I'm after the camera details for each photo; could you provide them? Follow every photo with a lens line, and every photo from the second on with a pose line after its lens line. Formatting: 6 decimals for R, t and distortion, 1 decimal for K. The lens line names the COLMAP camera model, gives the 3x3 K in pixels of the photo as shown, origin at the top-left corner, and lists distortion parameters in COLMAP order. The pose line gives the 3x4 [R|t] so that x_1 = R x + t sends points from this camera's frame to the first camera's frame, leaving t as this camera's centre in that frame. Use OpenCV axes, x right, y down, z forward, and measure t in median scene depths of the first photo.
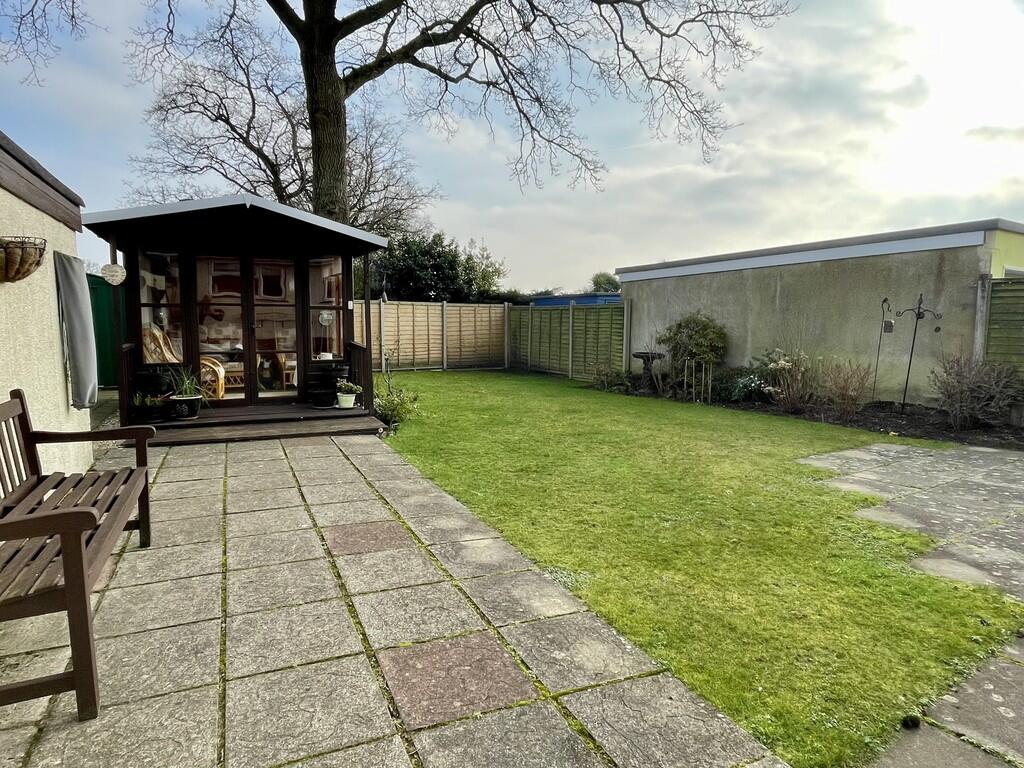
lens RADIAL K [[588.5, 0, 512.0], [0, 588.5, 384.0], [0, 0, 1]] dist [-0.029860, -0.001283]
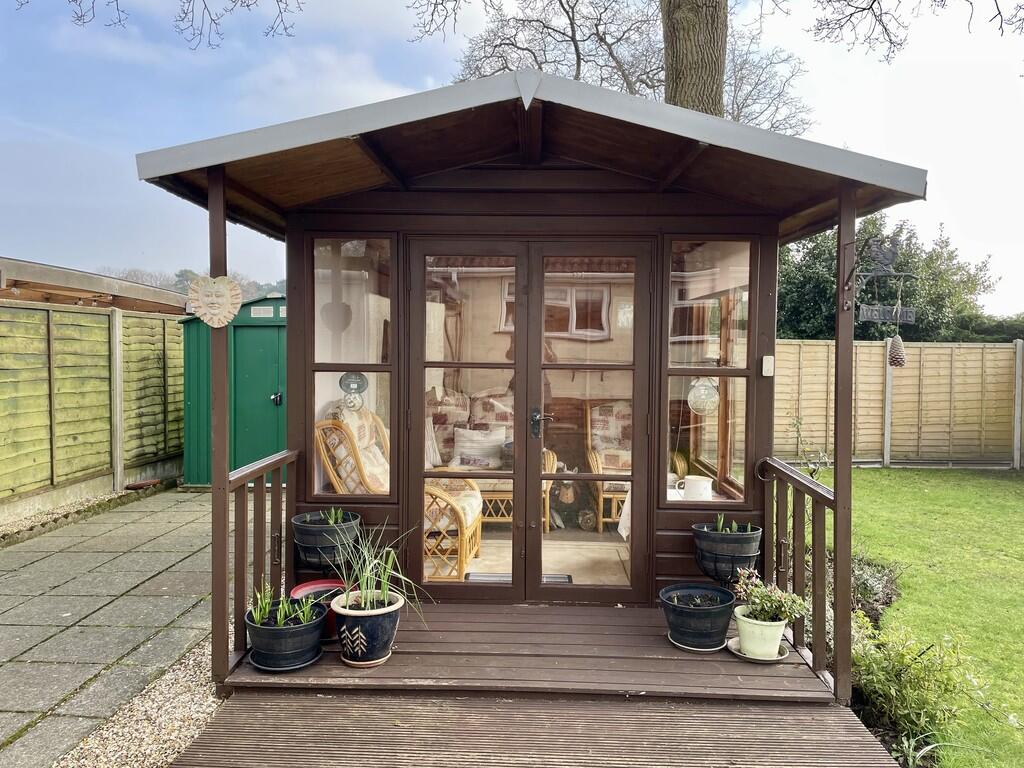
lens RADIAL K [[763.8, 0, 512.0], [0, 763.8, 384.0], [0, 0, 1]] dist [0.003415, 0.004201]
pose [[0.881966, 0.025604, -0.470617, -0.100732], [-0.058156, 0.996805, -0.054757, -0.045701], [0.467711, 0.075663, 0.880637, 0.255111]]
